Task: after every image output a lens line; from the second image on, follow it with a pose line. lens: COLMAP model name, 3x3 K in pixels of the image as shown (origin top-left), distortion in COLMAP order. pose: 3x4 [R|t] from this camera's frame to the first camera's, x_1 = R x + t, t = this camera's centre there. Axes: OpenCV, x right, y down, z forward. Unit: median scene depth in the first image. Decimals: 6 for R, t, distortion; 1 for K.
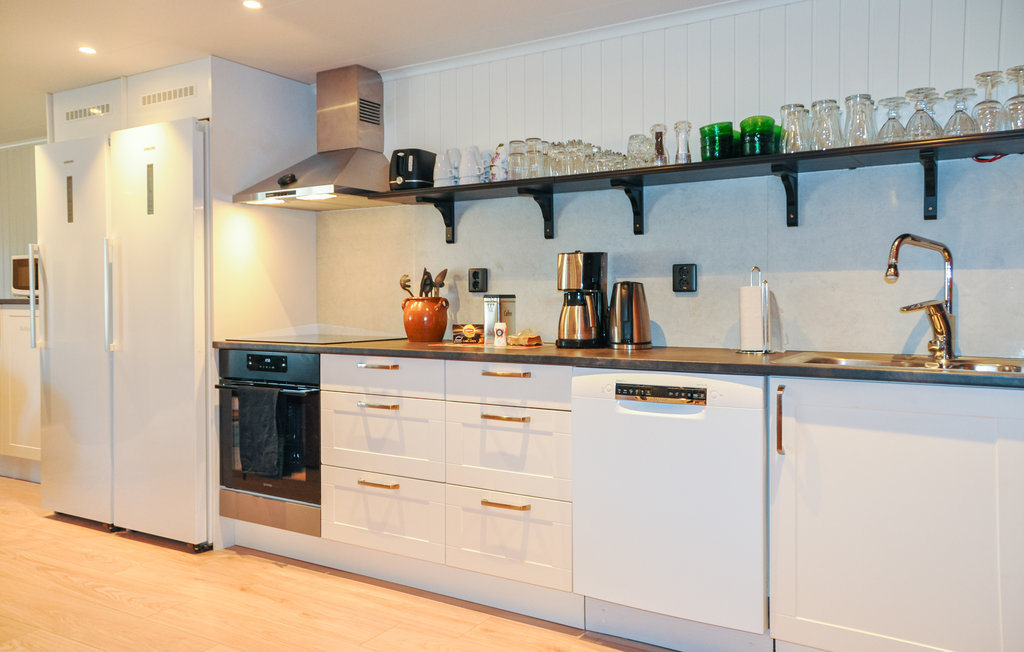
lens RADIAL K [[787.8, 0, 511.5], [0, 787.8, 310.9], [0, 0, 1]] dist [-0.011293, 0.001312]
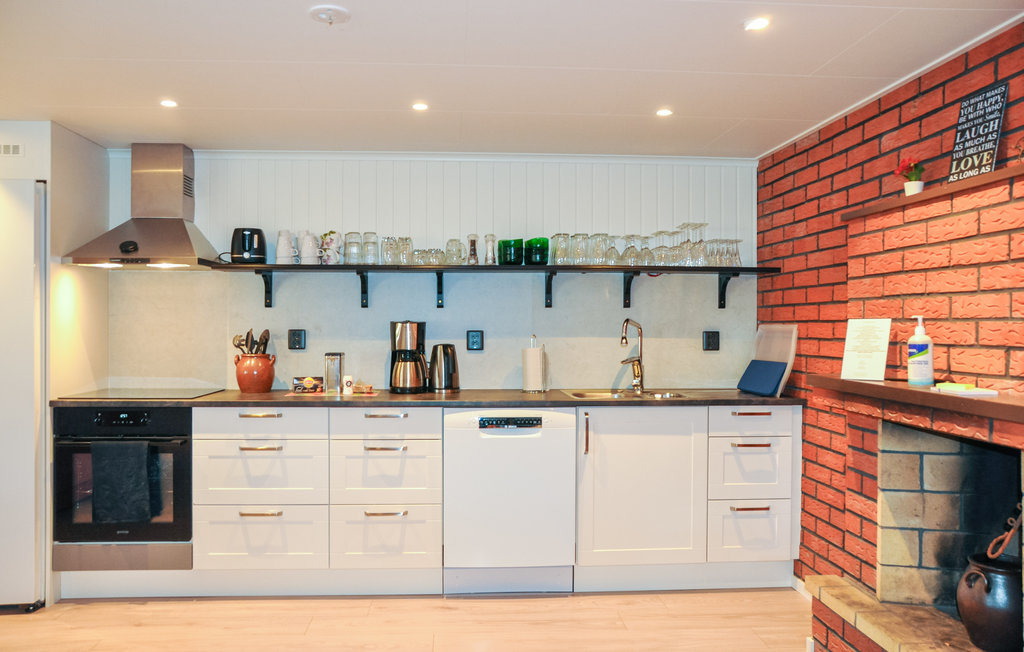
lens RADIAL K [[799.0, 0, 512.0], [0, 799.0, 326.0], [0, 0, 1]] dist [-0.116836, 0.114374]
pose [[0.807814, 0.004162, 0.589423, -0.562739], [0.004912, 0.999893, -0.013792, -0.046801], [-0.589417, 0.014036, 0.807707, -0.192776]]
